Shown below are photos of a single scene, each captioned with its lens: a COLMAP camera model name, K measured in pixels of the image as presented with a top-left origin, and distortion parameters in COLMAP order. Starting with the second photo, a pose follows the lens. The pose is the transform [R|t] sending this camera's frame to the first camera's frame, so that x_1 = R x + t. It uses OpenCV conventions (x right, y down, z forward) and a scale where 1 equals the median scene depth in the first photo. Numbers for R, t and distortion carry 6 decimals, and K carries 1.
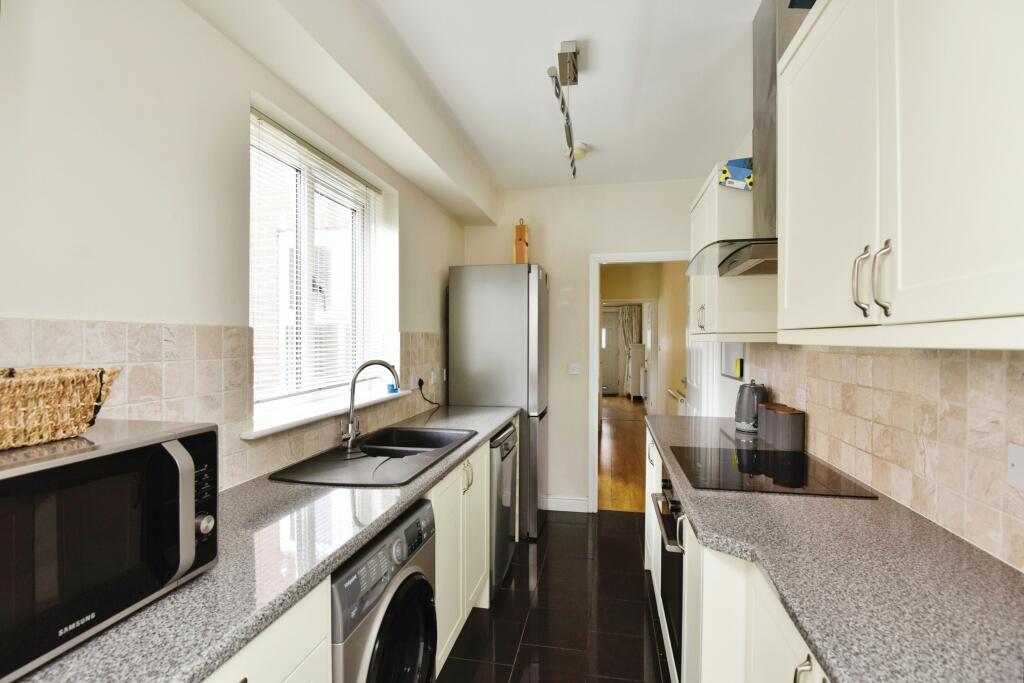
lens RADIAL K [[479.9, 0, 510.2], [0, 479.9, 343.7], [0, 0, 1]] dist [-0.012460, 0.000464]
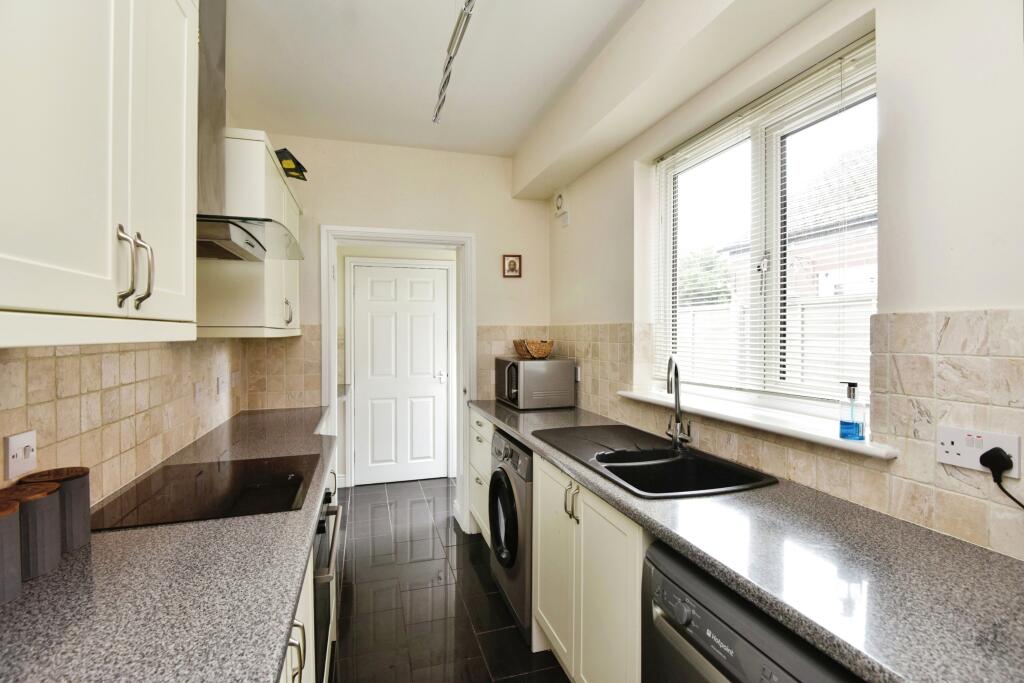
lens RADIAL K [[479.9, 0, 509.5], [0, 479.9, 336.3], [0, 0, 1]] dist [-0.012460, 0.000464]
pose [[-0.877417, 0.010297, -0.479617, 0.188181], [0.002574, 0.999856, 0.016757, -0.007492], [0.479721, 0.013468, -0.877318, 0.787007]]
